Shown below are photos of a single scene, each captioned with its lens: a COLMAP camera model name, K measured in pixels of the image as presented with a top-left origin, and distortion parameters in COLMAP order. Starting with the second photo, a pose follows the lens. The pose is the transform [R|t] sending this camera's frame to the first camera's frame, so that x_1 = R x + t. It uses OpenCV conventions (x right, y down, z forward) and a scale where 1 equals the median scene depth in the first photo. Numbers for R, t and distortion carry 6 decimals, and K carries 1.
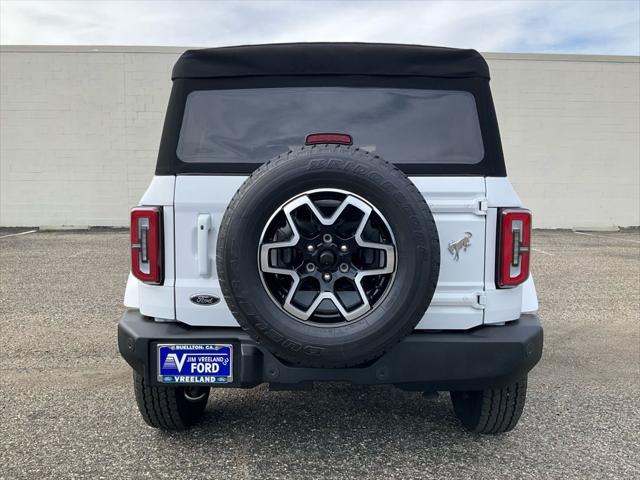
lens RADIAL K [[536.1, 0, 320.0], [0, 536.1, 240.0], [0, 0, 1]] dist [0.025769, -0.007066]
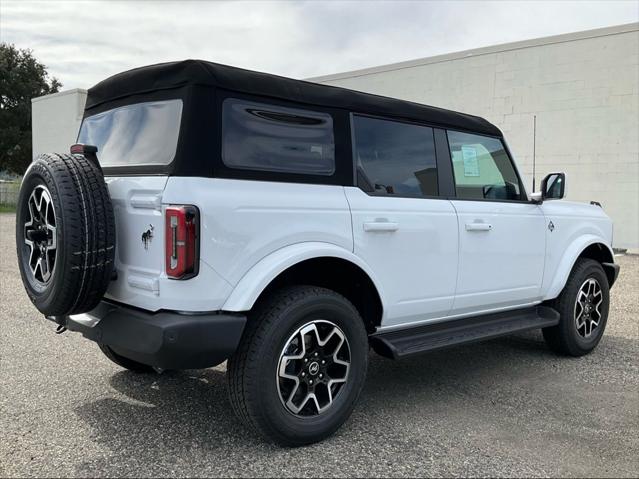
lens RADIAL K [[614.0, 0, 335.0], [0, 614.0, 259.5], [0, 0, 1]] dist [0.125615, -0.243950]
pose [[0.689426, 0.087345, -0.719071, 1.492599], [-0.089187, 0.995386, 0.035400, -0.023731], [0.718845, 0.039726, 0.694035, 0.371366]]
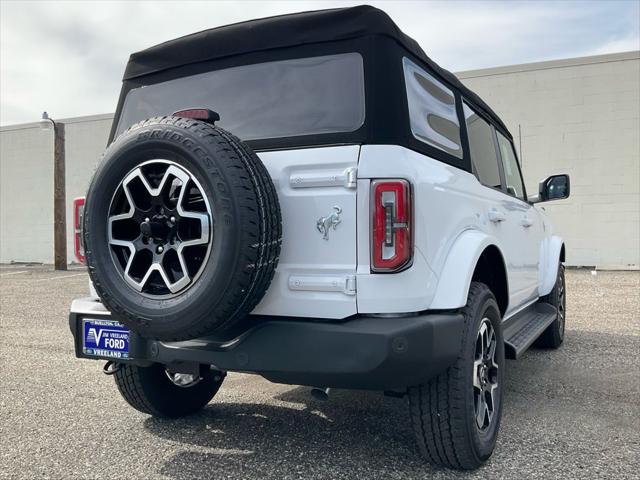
lens RADIAL K [[579.2, 0, 345.4], [0, 579.2, 263.6], [0, 0, 1]] dist [0.013933, -0.004326]
pose [[0.905467, 0.007780, -0.424345, 0.692879], [-0.027340, 0.998825, -0.040025, 0.114825], [0.423535, 0.047843, 0.904615, 0.148937]]
